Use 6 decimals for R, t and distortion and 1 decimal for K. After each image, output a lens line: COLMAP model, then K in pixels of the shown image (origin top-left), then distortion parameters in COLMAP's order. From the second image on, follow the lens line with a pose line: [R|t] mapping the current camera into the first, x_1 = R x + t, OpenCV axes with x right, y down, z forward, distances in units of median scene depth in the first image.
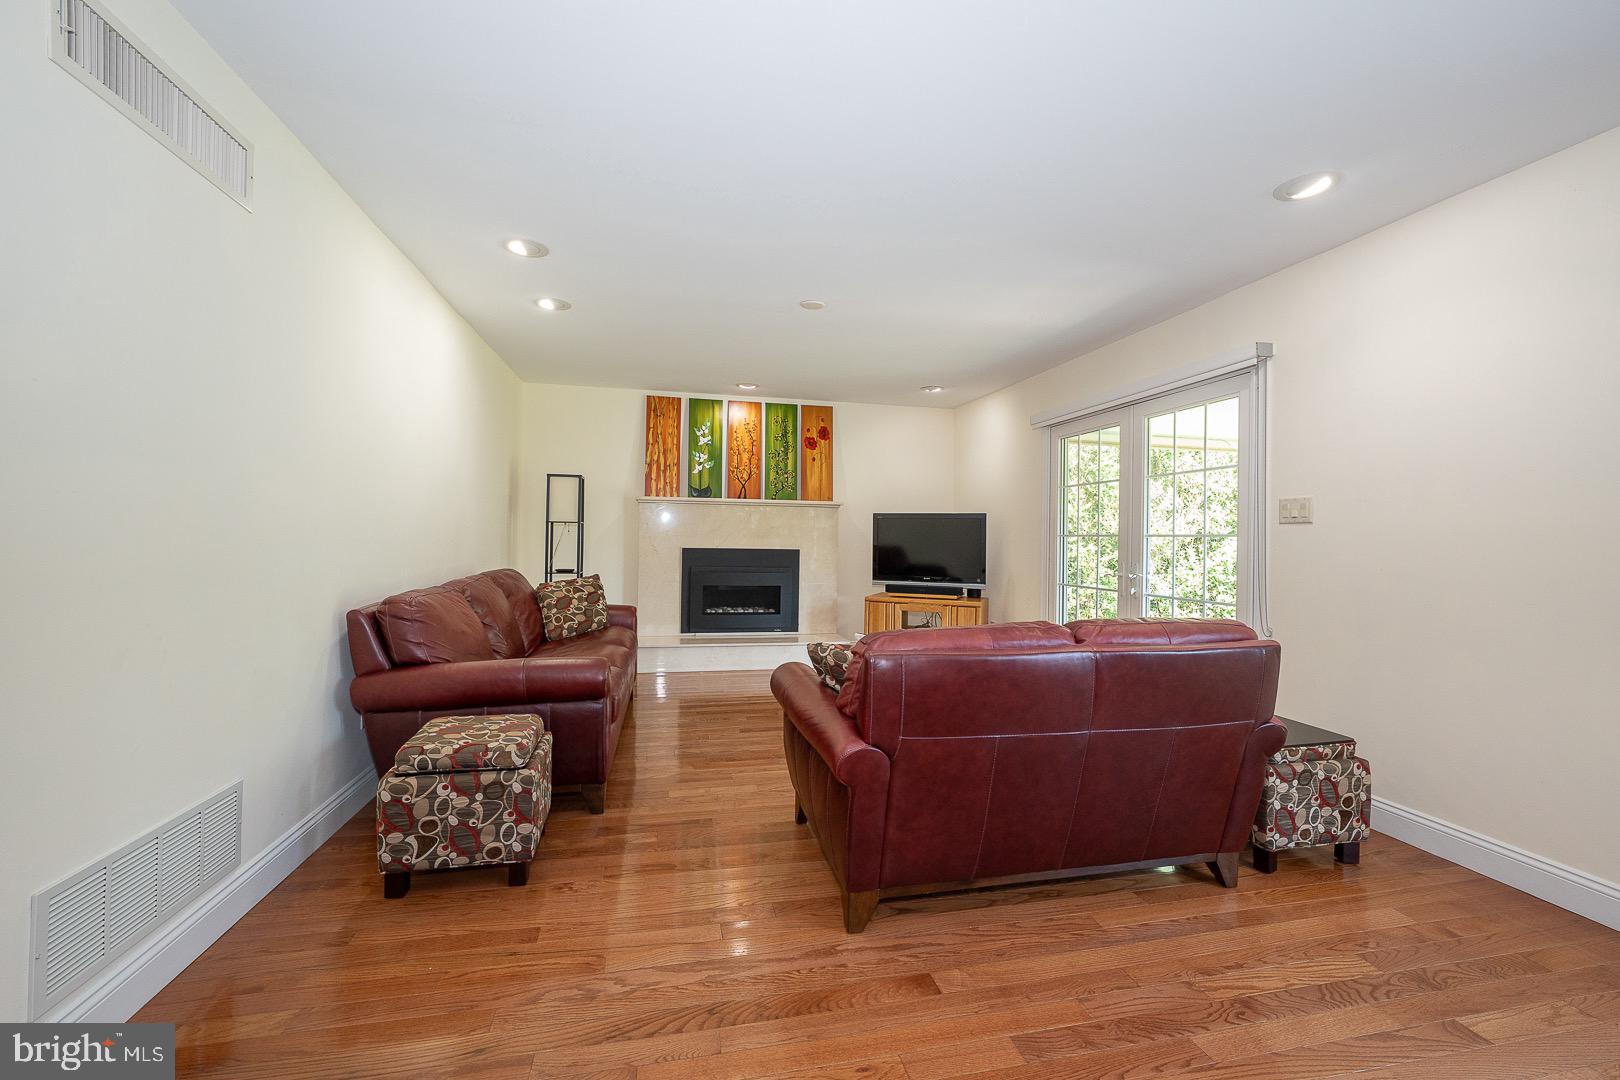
lens RADIAL K [[605.4, 0, 804.0], [0, 605.4, 527.7], [0, 0, 1]] dist [-0.007500, 0.000101]
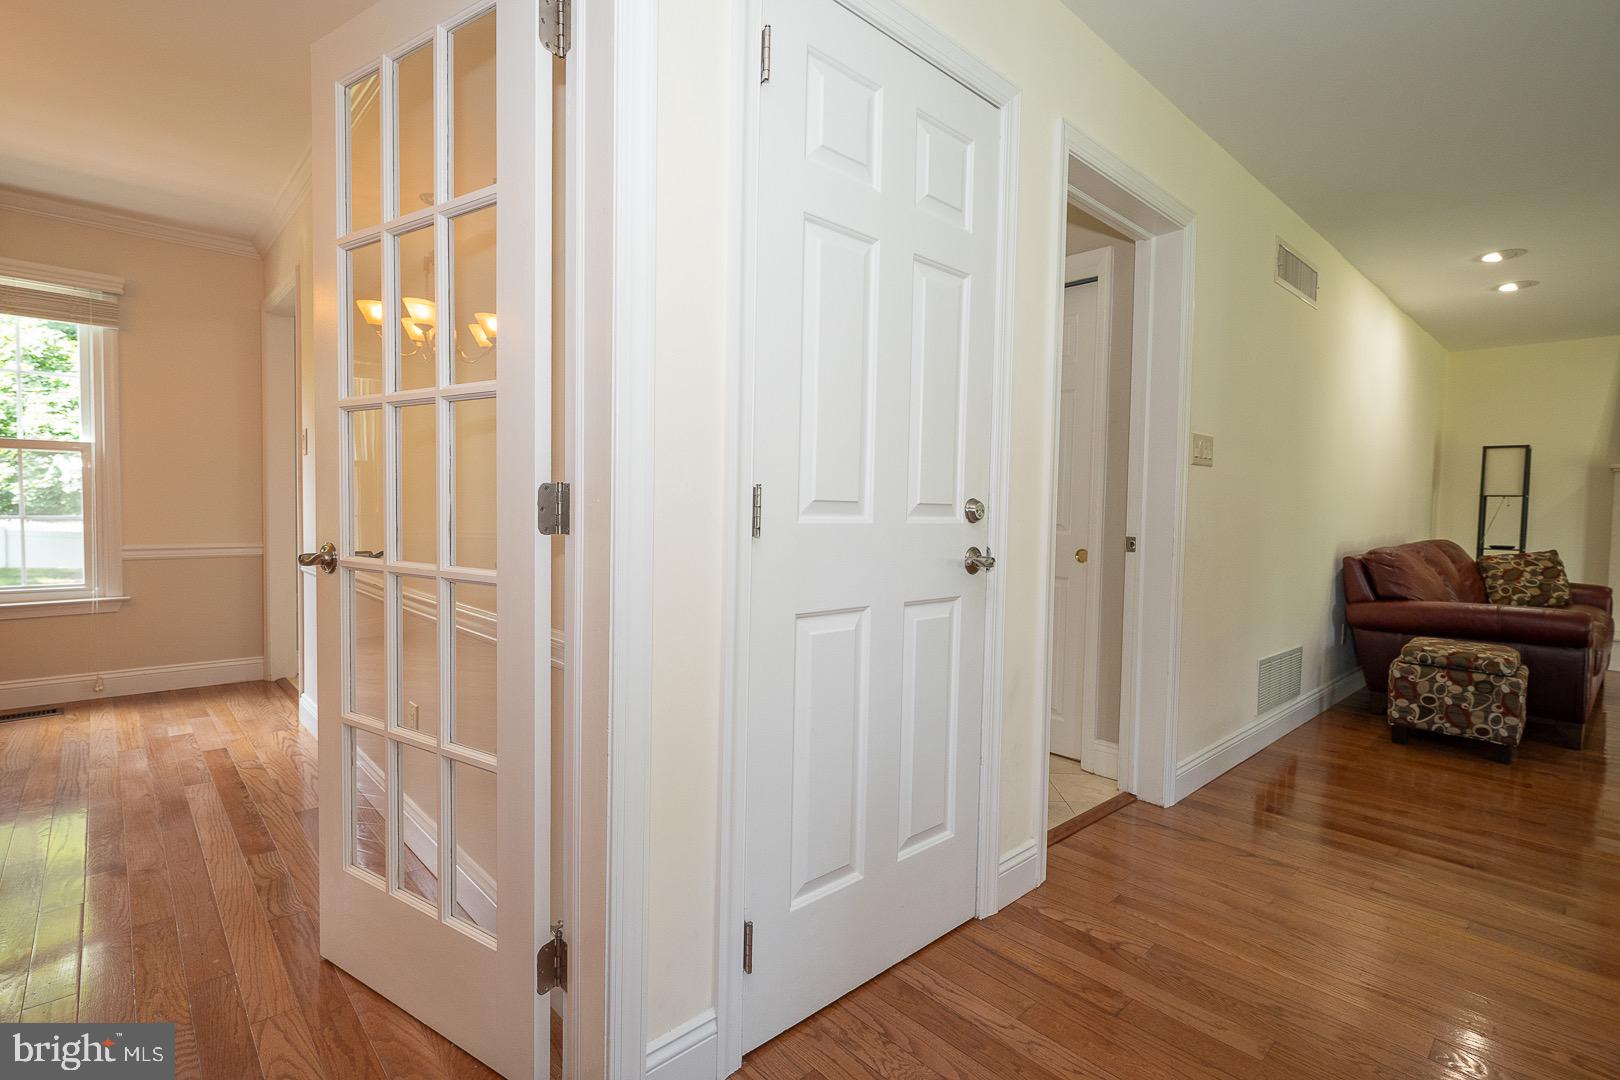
lens RADIAL K [[764.5, 0, 806.2], [0, 764.5, 536.3], [0, 0, 1]] dist [0.000897, 0.001480]
pose [[0.500915, 0.030258, -0.864967, 0.177038], [-0.002504, 0.999435, 0.033512, 0.029911], [0.865493, -0.014621, 0.500708, -1.003311]]
